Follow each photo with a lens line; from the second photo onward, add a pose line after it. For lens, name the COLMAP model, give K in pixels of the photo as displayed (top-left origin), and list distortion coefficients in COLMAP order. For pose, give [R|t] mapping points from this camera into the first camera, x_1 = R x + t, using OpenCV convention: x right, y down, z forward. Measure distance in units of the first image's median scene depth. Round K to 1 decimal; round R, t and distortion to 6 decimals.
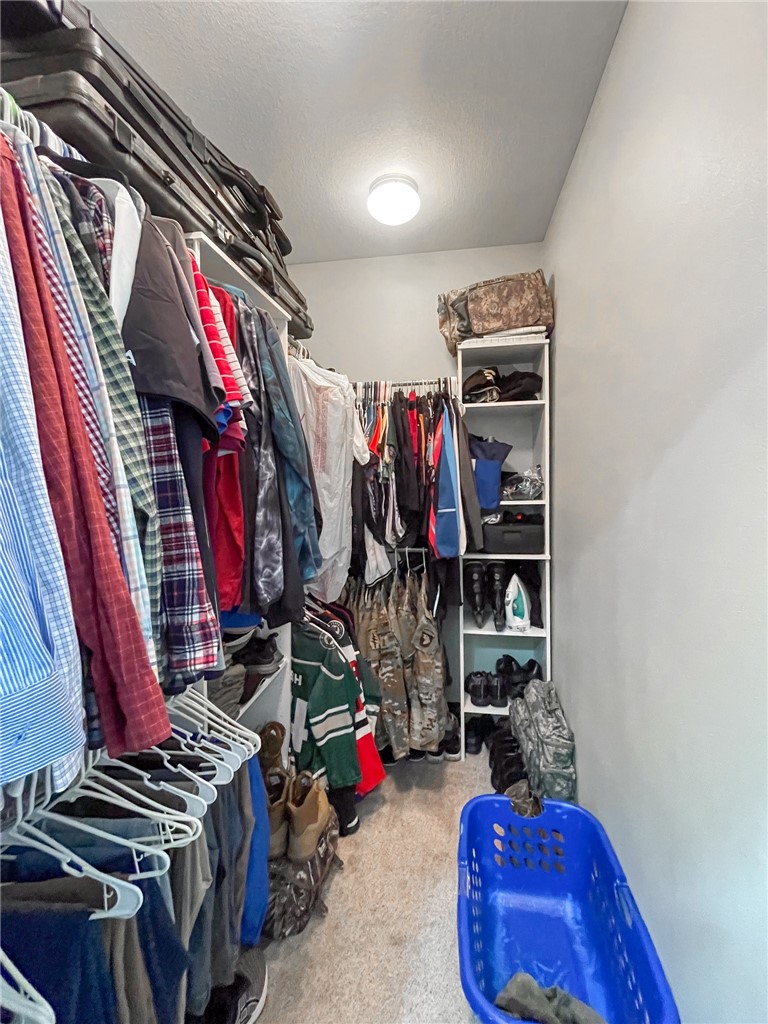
lens RADIAL K [[431.8, 0, 384.0], [0, 431.8, 512.0], [0, 0, 1]] dist [-0.003183, -0.000296]
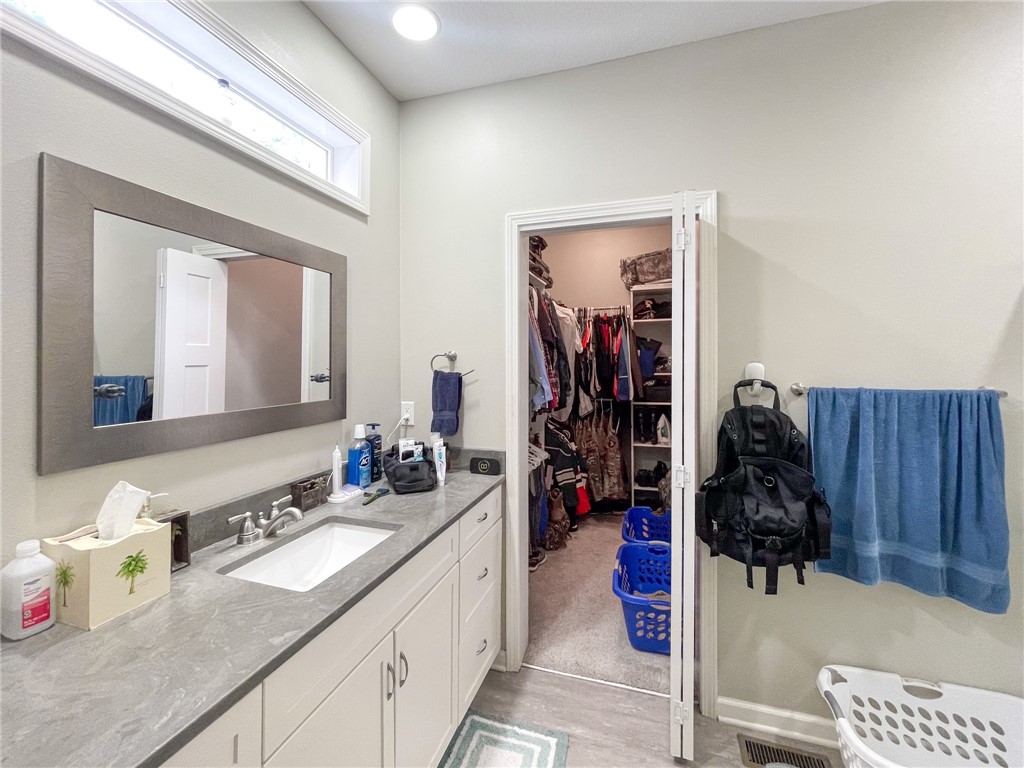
lens RADIAL K [[431.8, 0, 507.3], [0, 431.8, 367.1], [0, 0, 1]] dist [-0.003183, -0.000296]
pose [[0.987988, 0.009243, -0.154257, -0.064363], [-0.019371, 0.997744, -0.064280, 0.080714], [0.153314, 0.066496, 0.985938, -0.915620]]
